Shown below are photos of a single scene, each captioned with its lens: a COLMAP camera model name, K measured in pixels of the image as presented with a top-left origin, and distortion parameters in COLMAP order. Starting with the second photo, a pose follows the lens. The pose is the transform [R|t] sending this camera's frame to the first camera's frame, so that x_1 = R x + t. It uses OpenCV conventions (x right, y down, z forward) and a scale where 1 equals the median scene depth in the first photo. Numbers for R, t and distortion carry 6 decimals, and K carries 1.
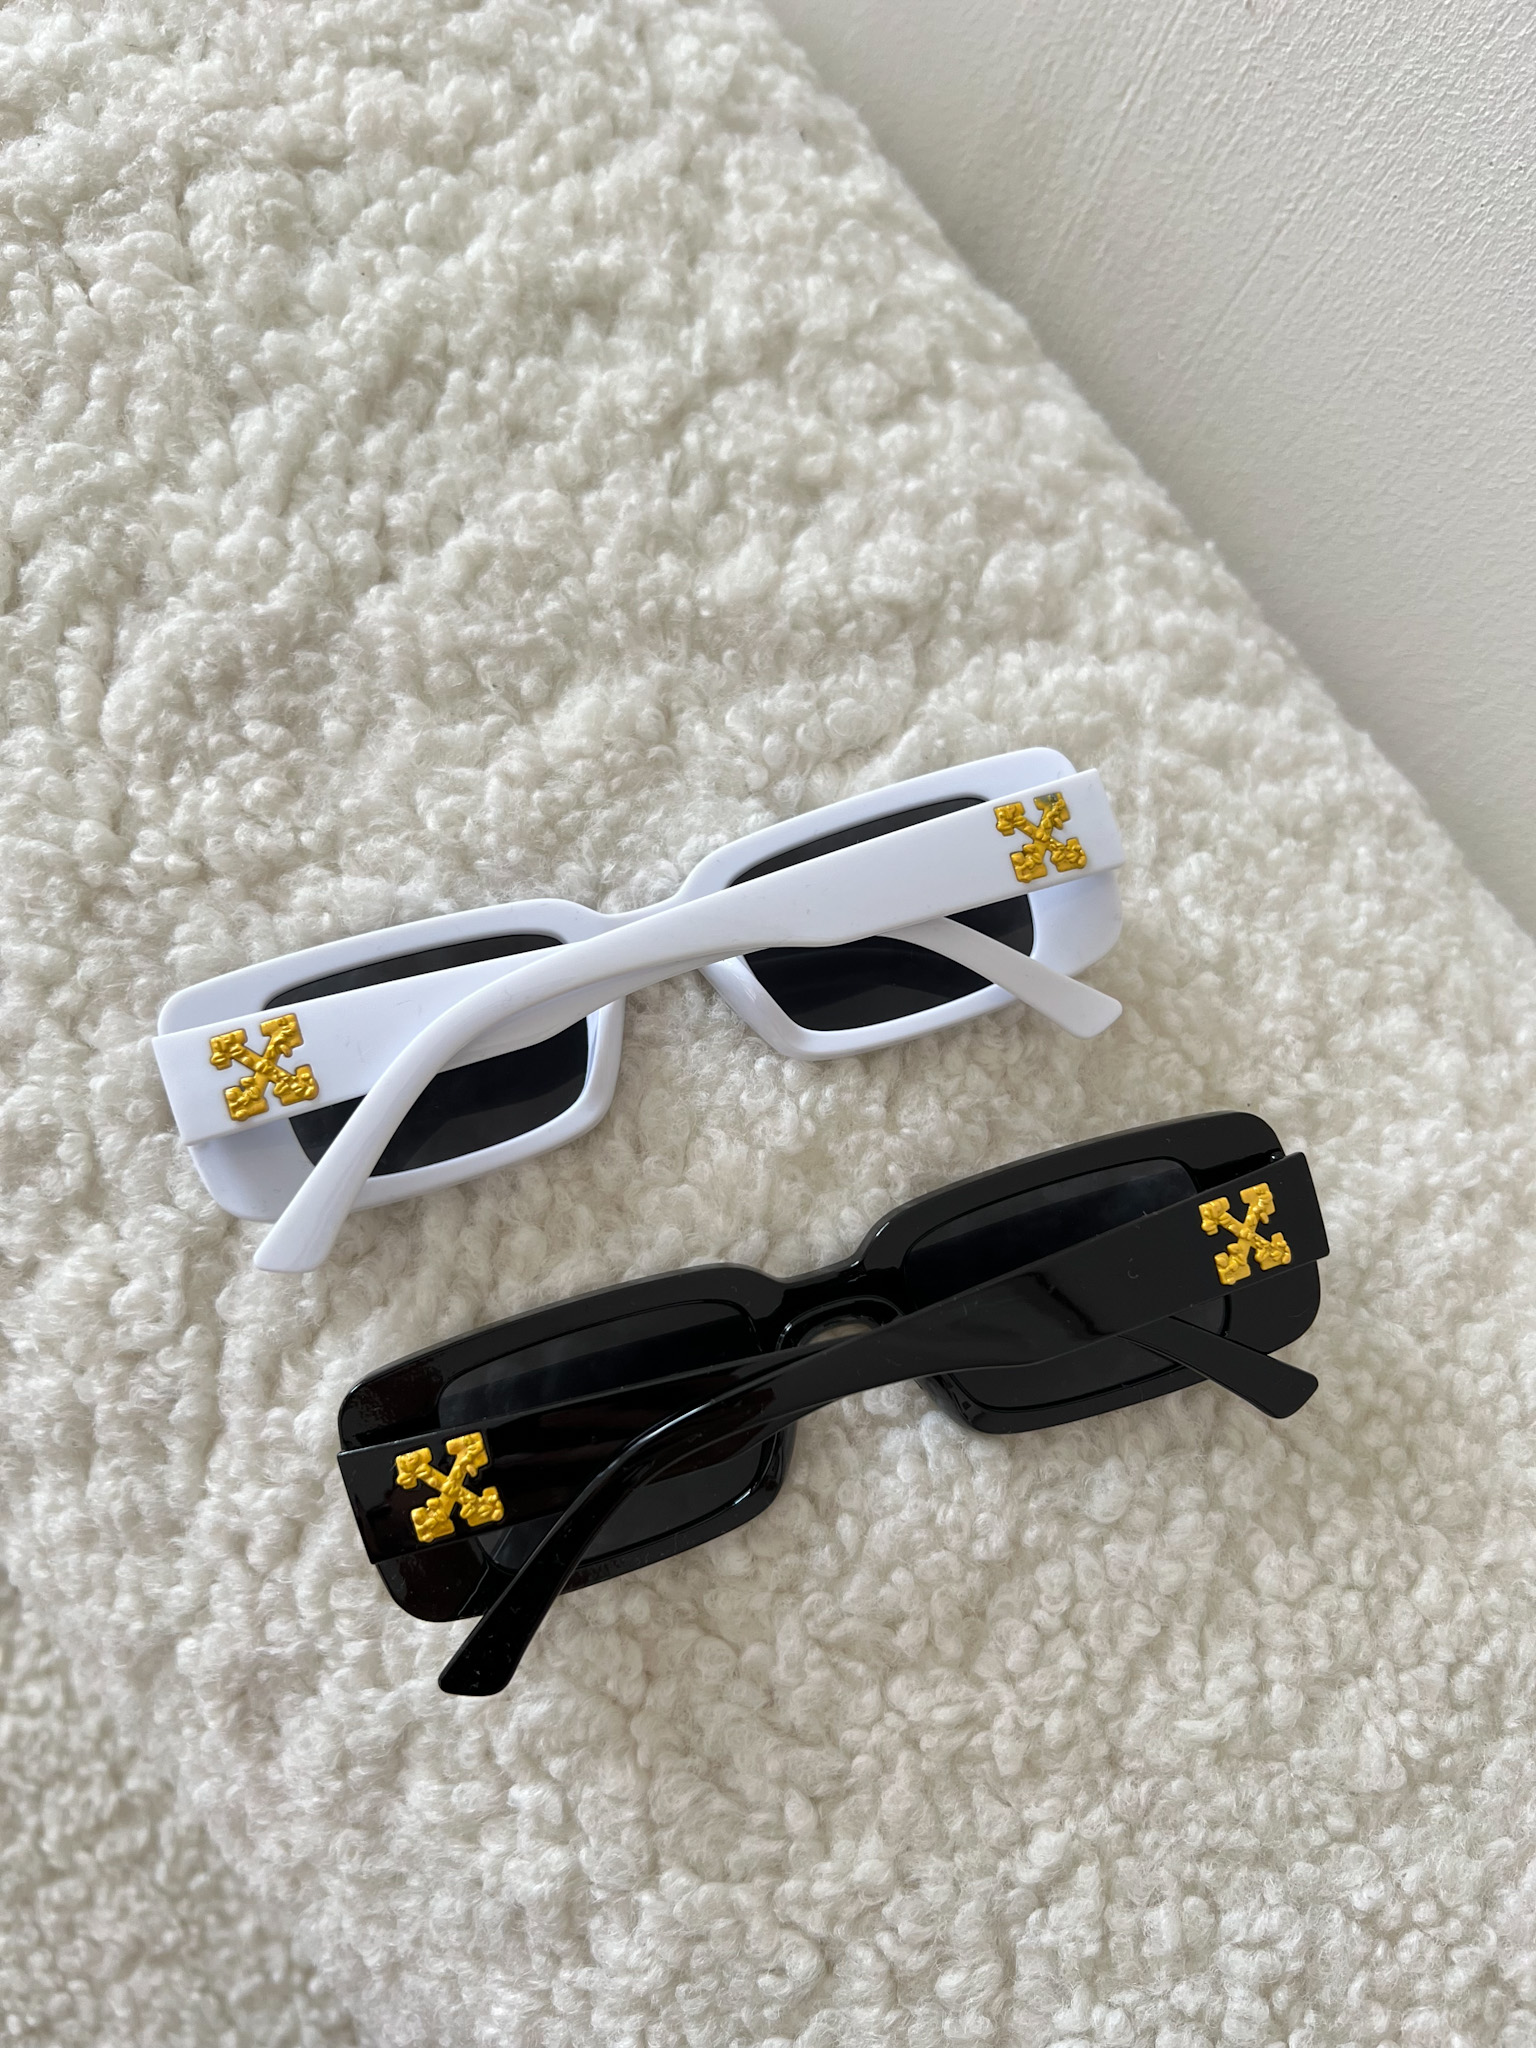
lens RADIAL K [[1600.6, 0, 744.5], [0, 1600.6, 1023.7], [0, 0, 1]] dist [-0.008374, 0.002018]
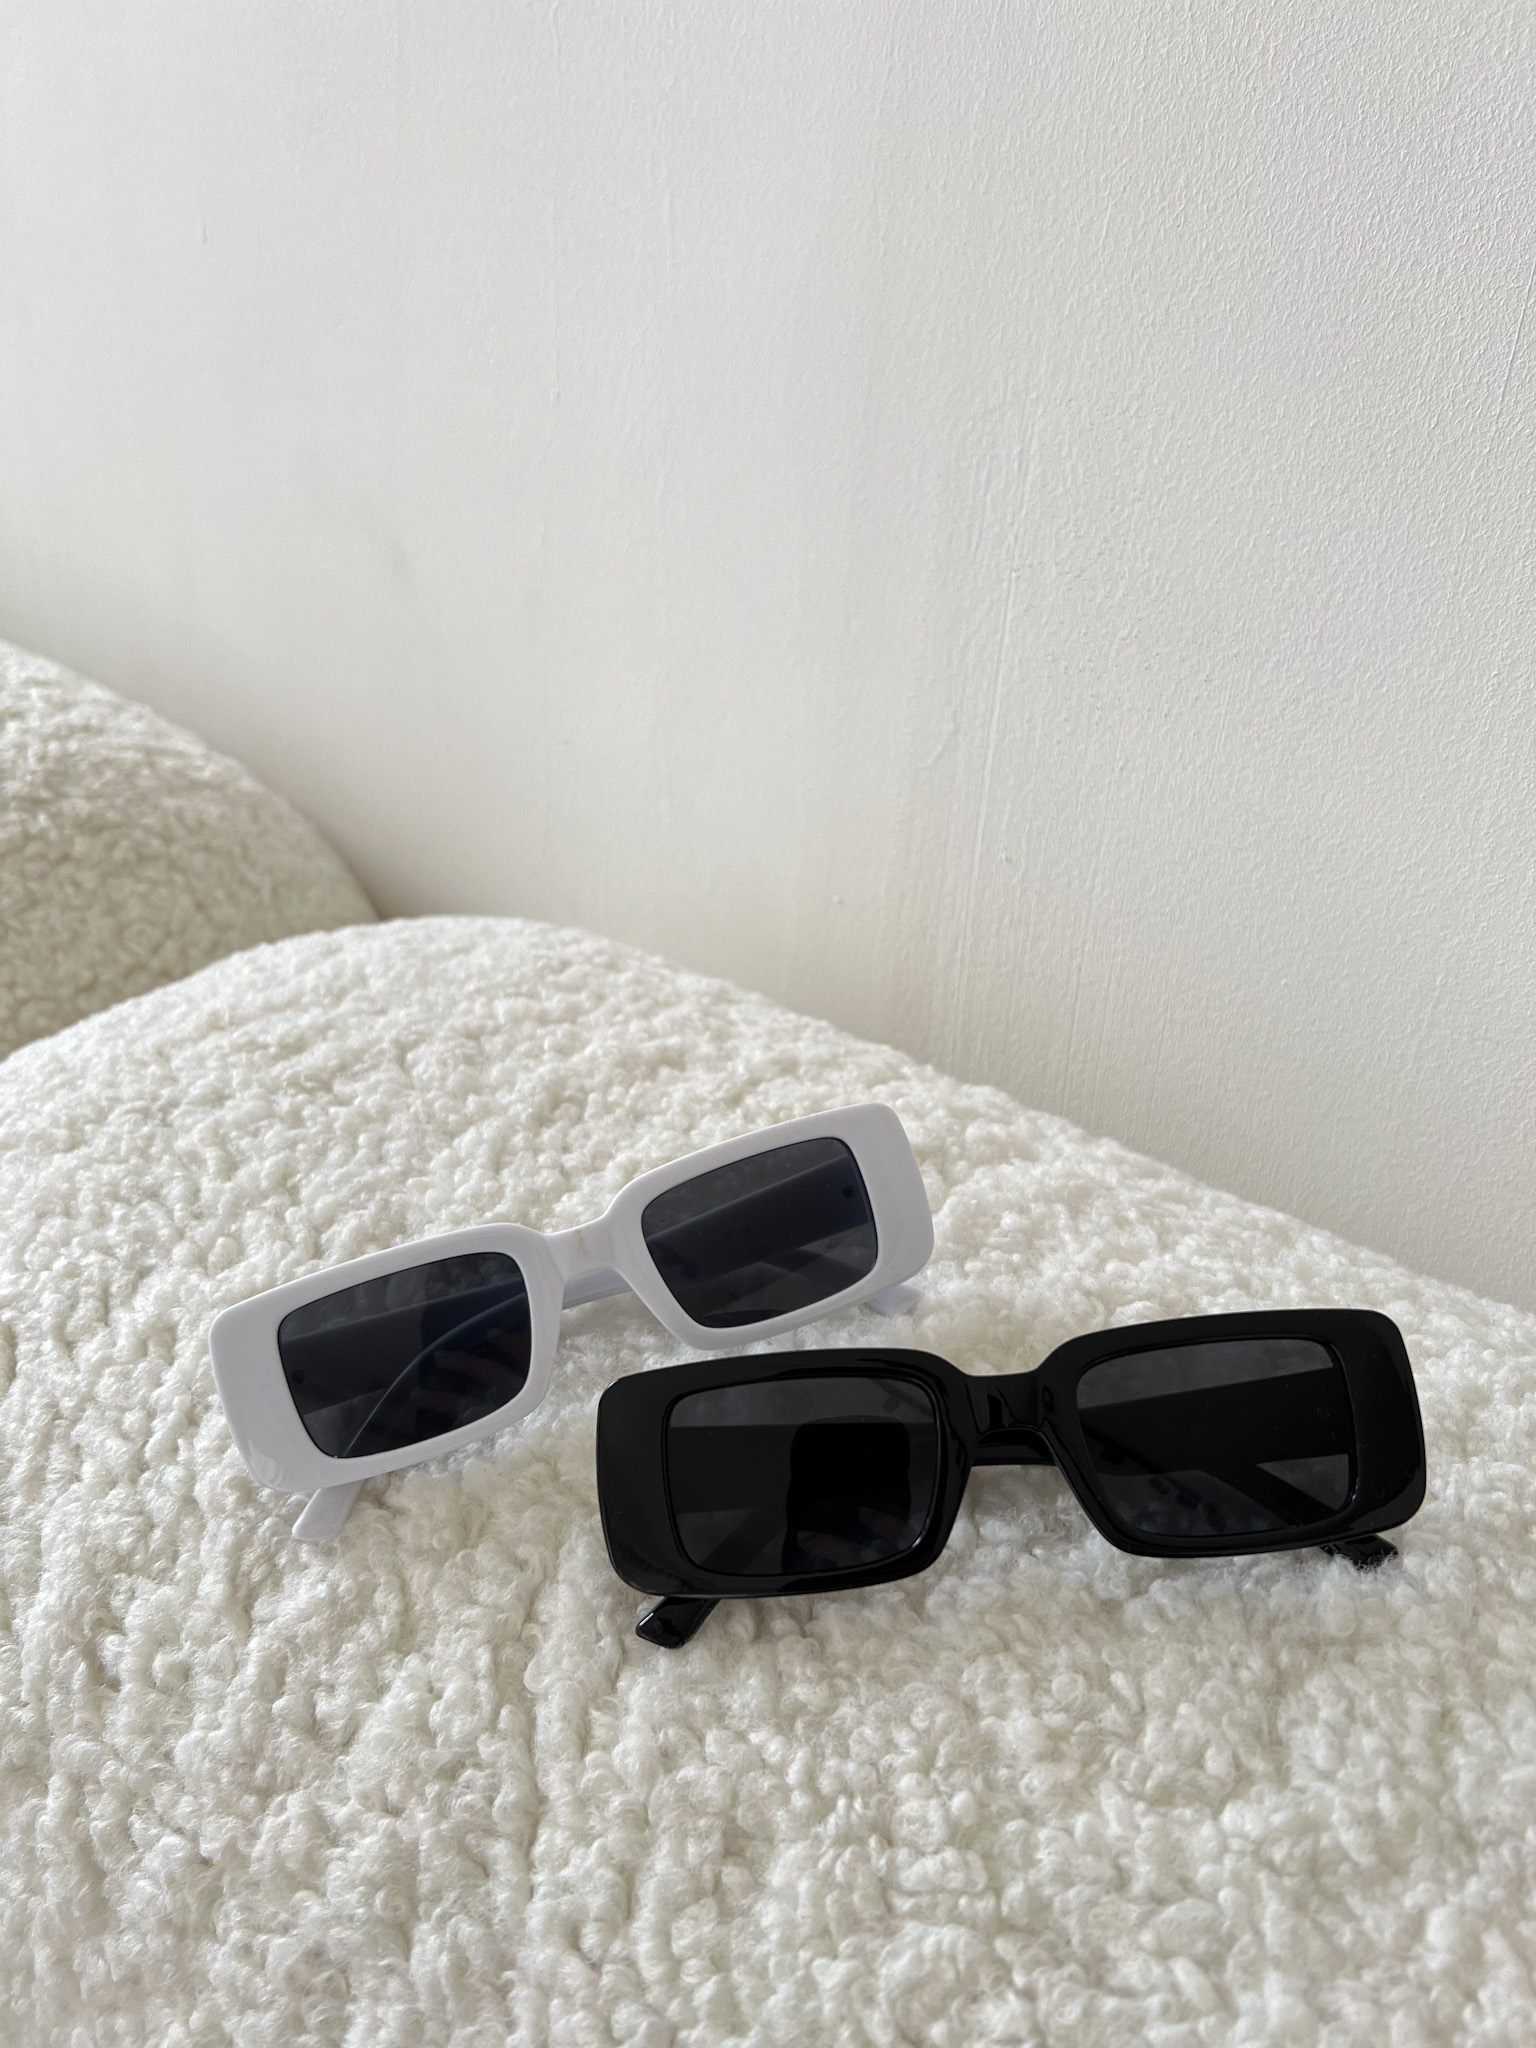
lens RADIAL K [[1550.7, 0, 768.0], [0, 1550.7, 1024.0], [0, 0, 1]] dist [0.067562, -0.078745]
pose [[0.966933, -0.233107, 0.103446, -0.161375], [0.238385, 0.682005, -0.691405, 0.634995], [0.090620, 0.693203, 0.715023, -0.096589]]
